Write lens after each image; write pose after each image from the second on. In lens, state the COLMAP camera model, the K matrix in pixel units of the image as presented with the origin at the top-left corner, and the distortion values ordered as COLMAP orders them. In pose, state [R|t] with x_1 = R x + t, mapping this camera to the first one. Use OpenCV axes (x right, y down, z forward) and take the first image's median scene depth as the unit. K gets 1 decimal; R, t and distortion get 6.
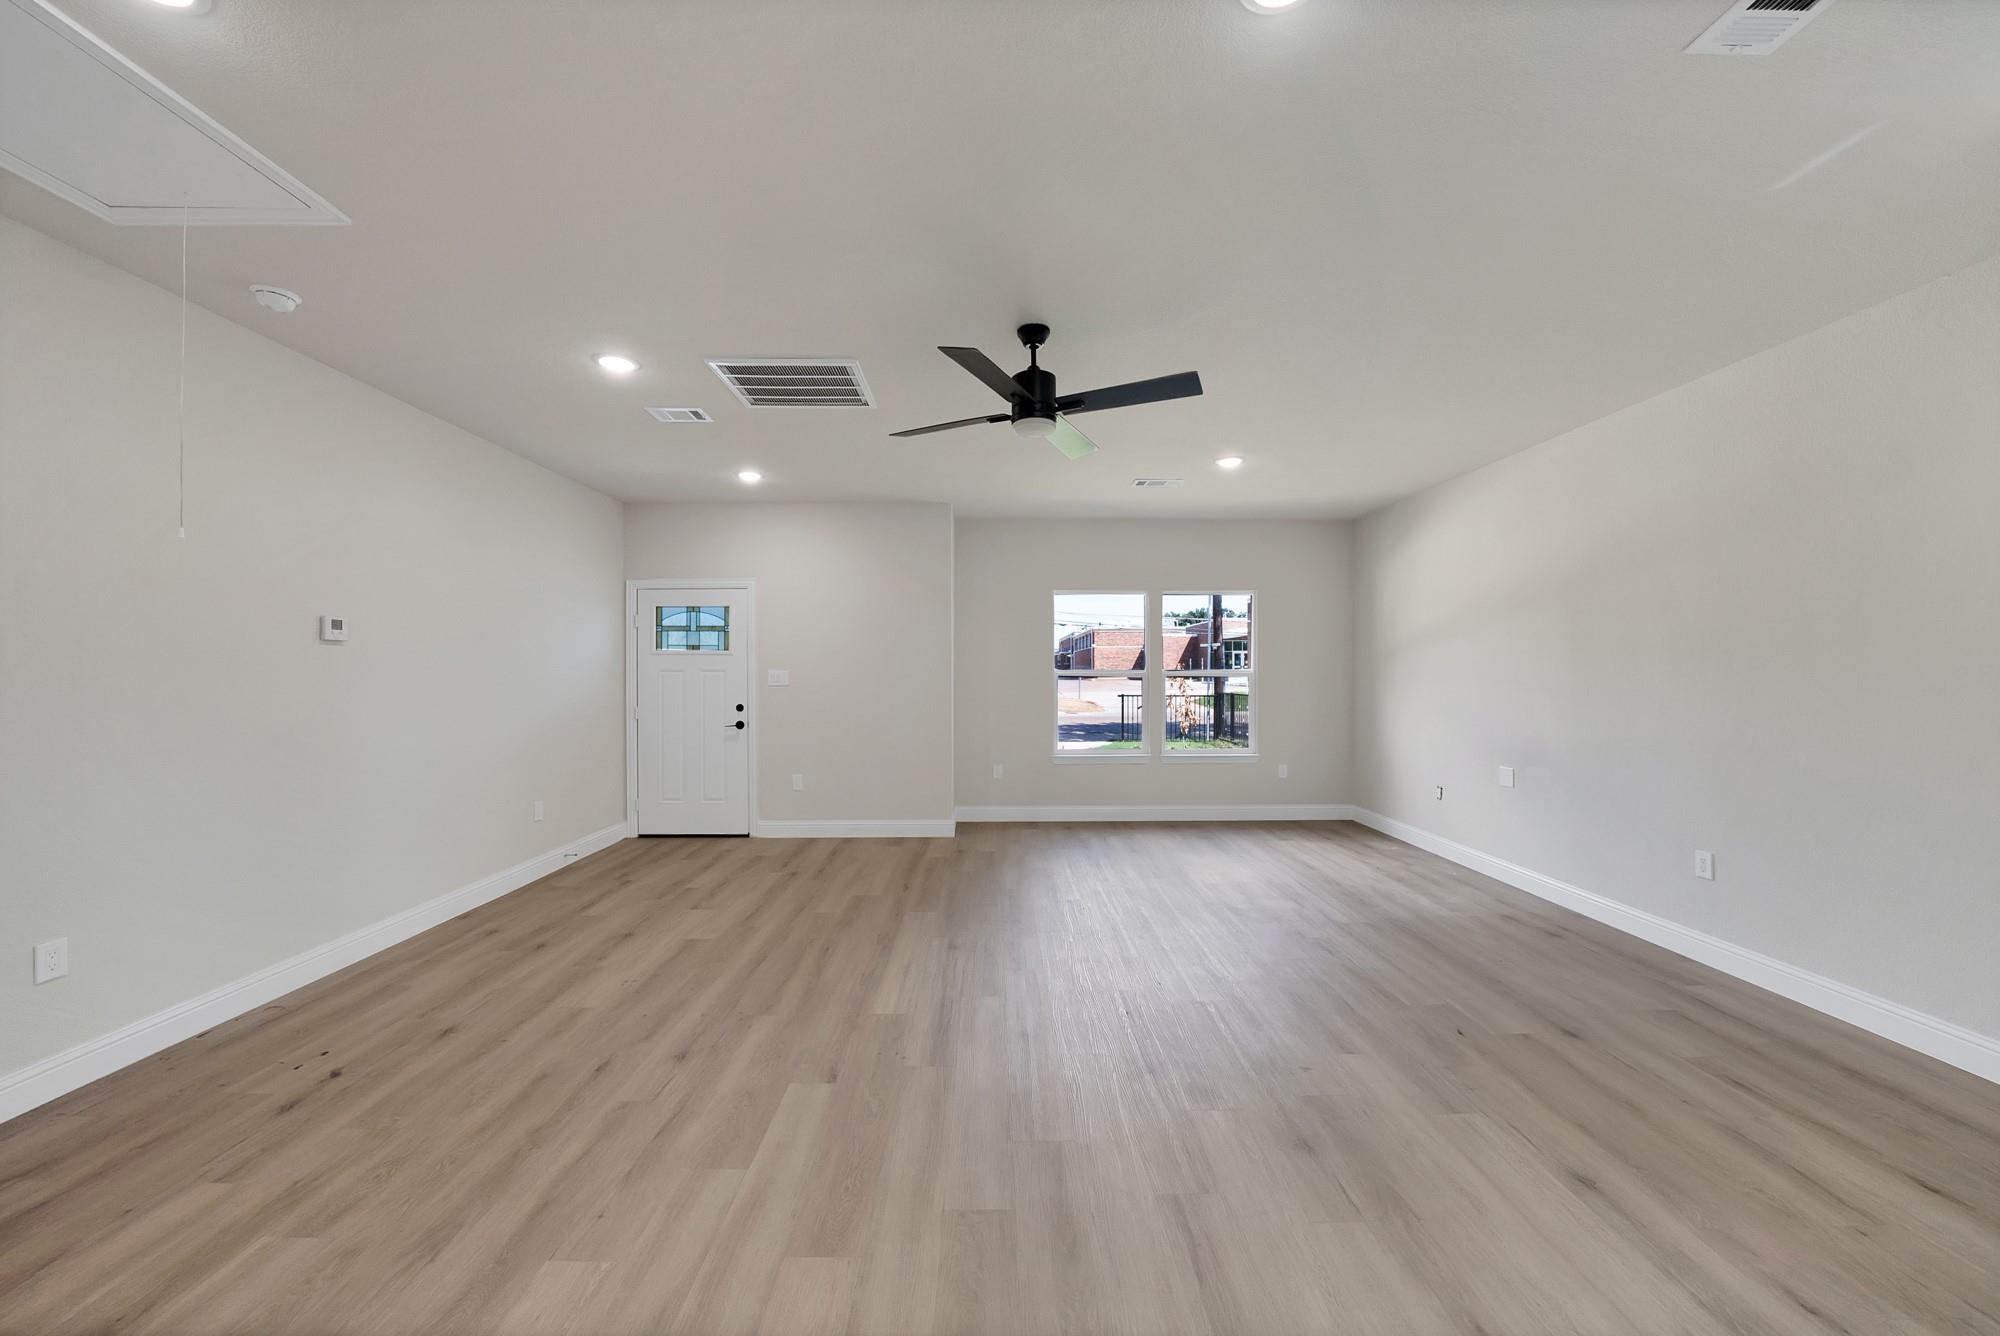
lens RADIAL K [[715.9, 0, 995.6], [0, 715.9, 675.6], [0, 0, 1]] dist [-0.022310, 0.000174]
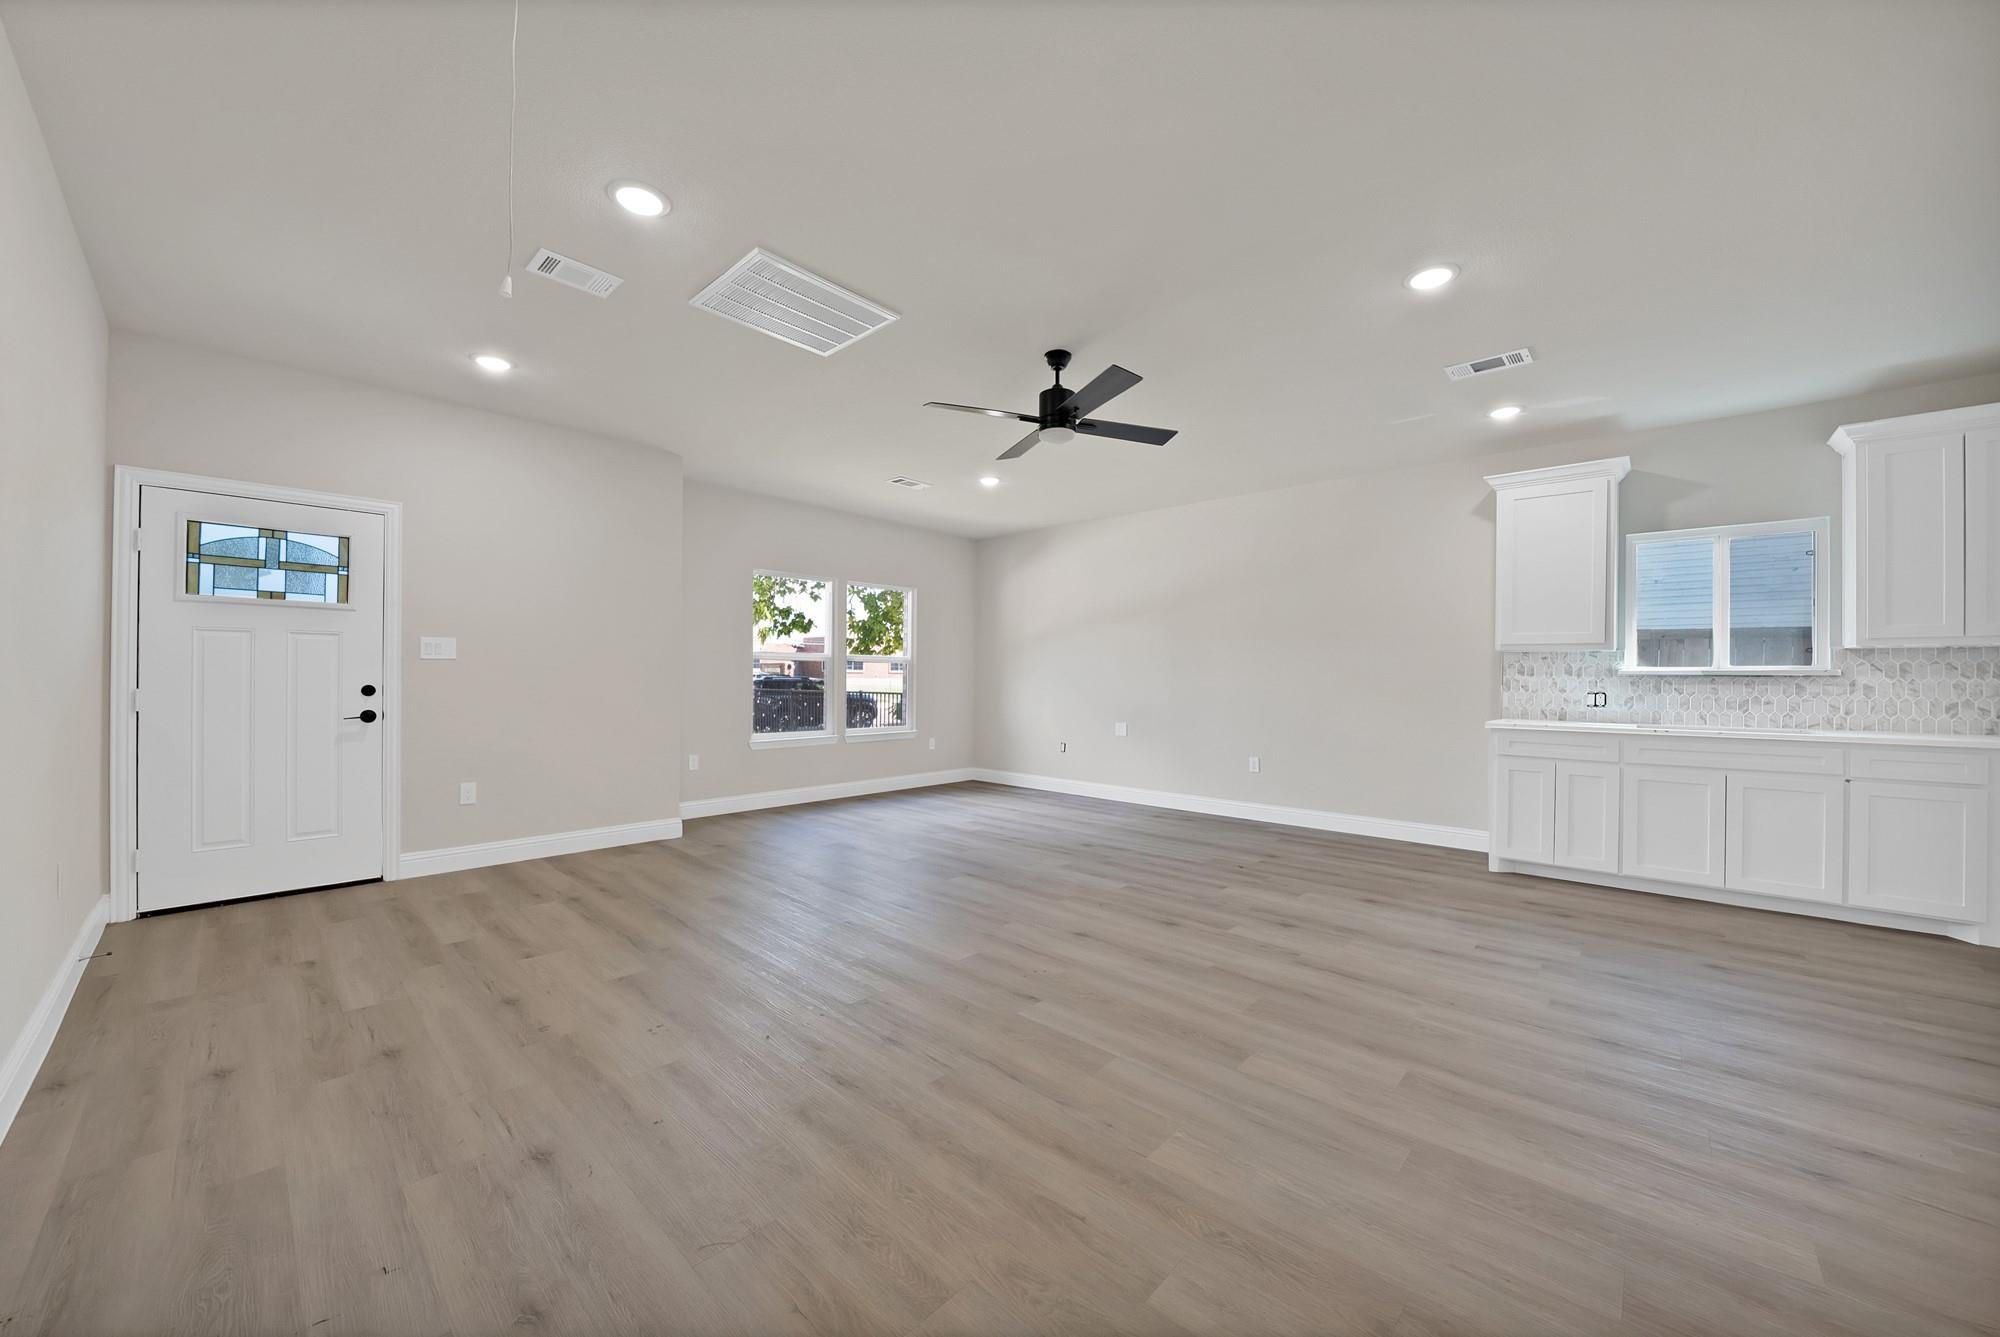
lens RADIAL K [[715.9, 0, 995.6], [0, 715.9, 676.1], [0, 0, 1]] dist [-0.022310, 0.000174]
pose [[0.689382, 0.010148, 0.724327, -0.571667], [-0.005418, 0.999946, -0.008853, 0.045118], [-0.724378, 0.002179, 0.689400, 0.156627]]
